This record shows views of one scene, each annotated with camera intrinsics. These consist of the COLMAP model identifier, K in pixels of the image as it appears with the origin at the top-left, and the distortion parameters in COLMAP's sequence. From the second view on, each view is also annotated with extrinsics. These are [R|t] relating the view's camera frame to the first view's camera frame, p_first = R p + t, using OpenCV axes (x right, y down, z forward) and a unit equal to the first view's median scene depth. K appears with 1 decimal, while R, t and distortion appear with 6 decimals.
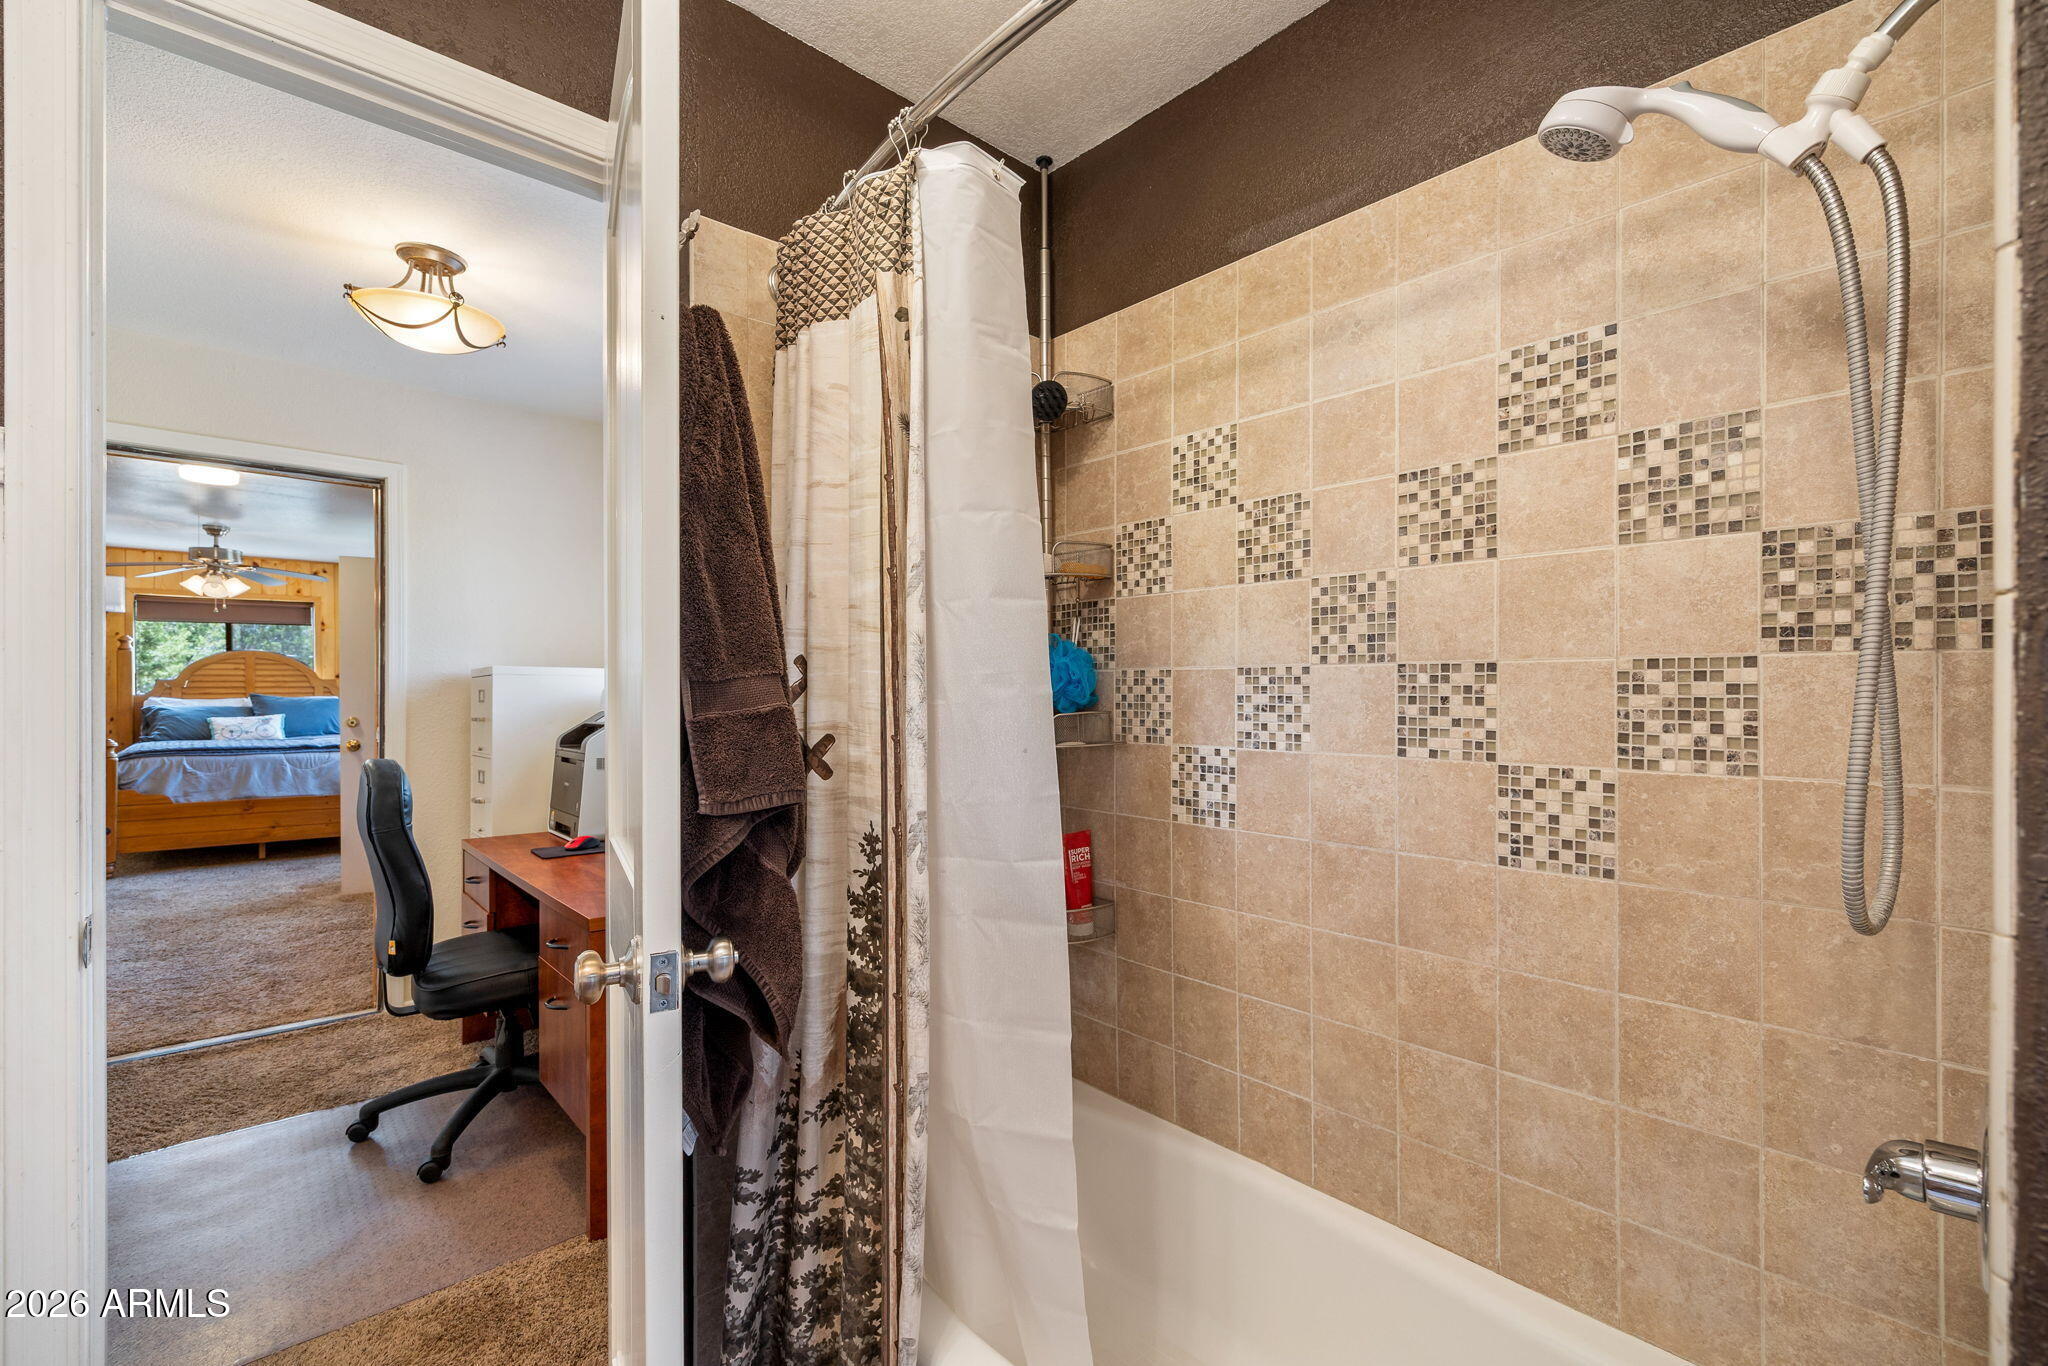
lens RADIAL K [[873.4, 0, 1013.6], [0, 873.4, 689.5], [0, 0, 1]] dist [-0.001643, -0.000176]
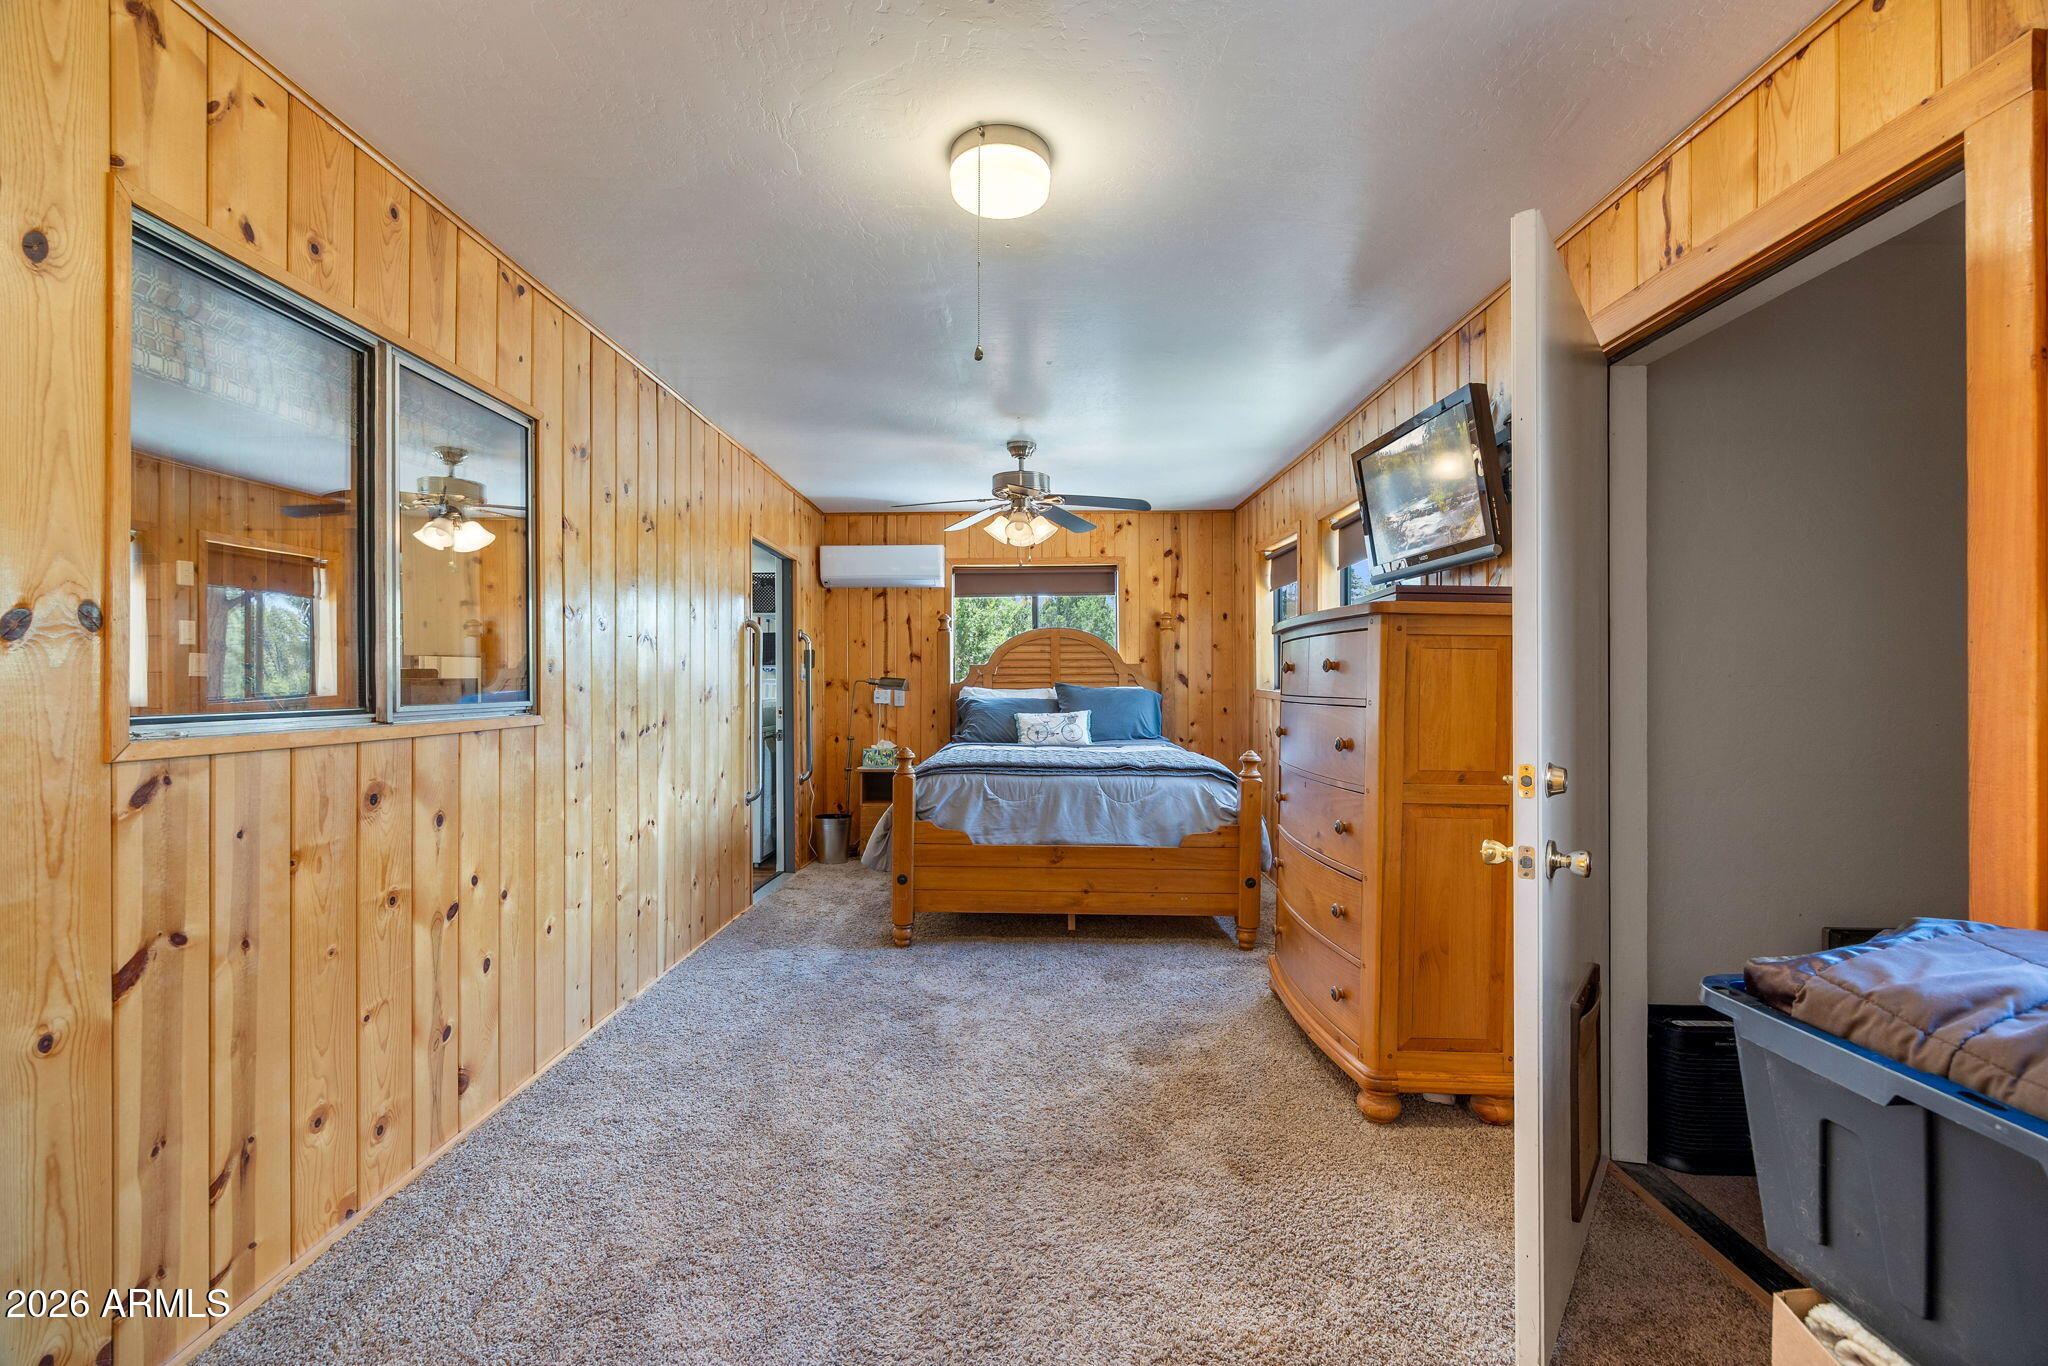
lens RADIAL K [[873.4, 0, 1017.6], [0, 873.4, 677.2], [0, 0, 1]] dist [-0.001643, -0.000176]
pose [[0.729115, 0.000146, -0.684391, -0.445126], [-0.002433, 0.999994, -0.002379, 0.002537], [0.684387, 0.003400, 0.729111, 0.496306]]
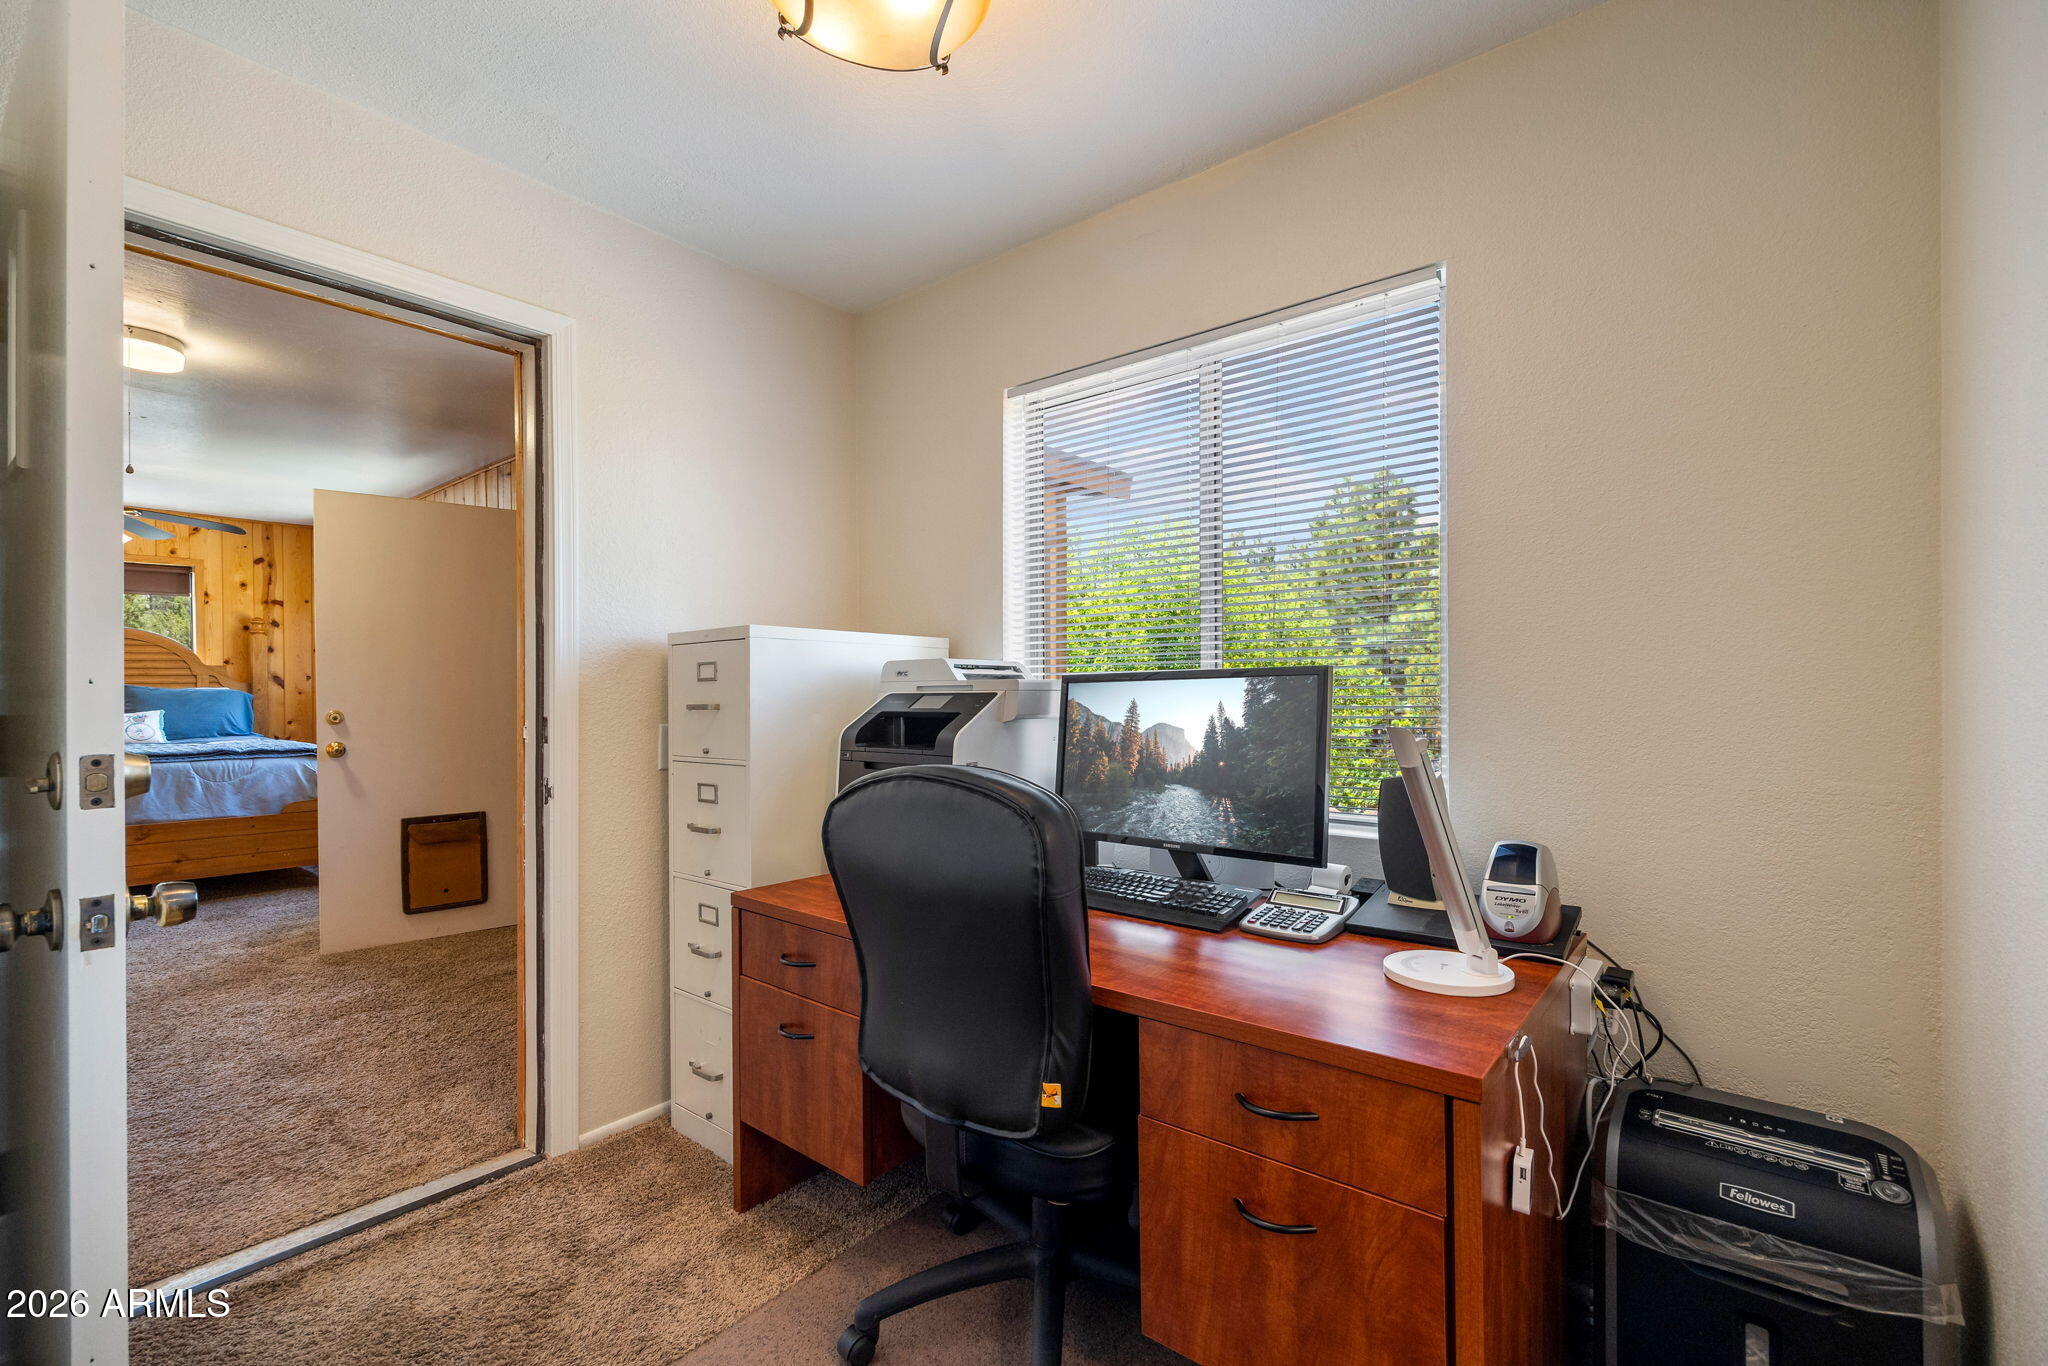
lens RADIAL K [[873.4, 0, 1020.8], [0, 873.4, 690.1], [0, 0, 1]] dist [-0.001643, -0.000176]
pose [[0.988884, -0.002270, 0.148671, -0.250205], [0.001625, 0.999989, 0.004457, 0.010391], [-0.148680, -0.004166, 0.988877, 0.162608]]
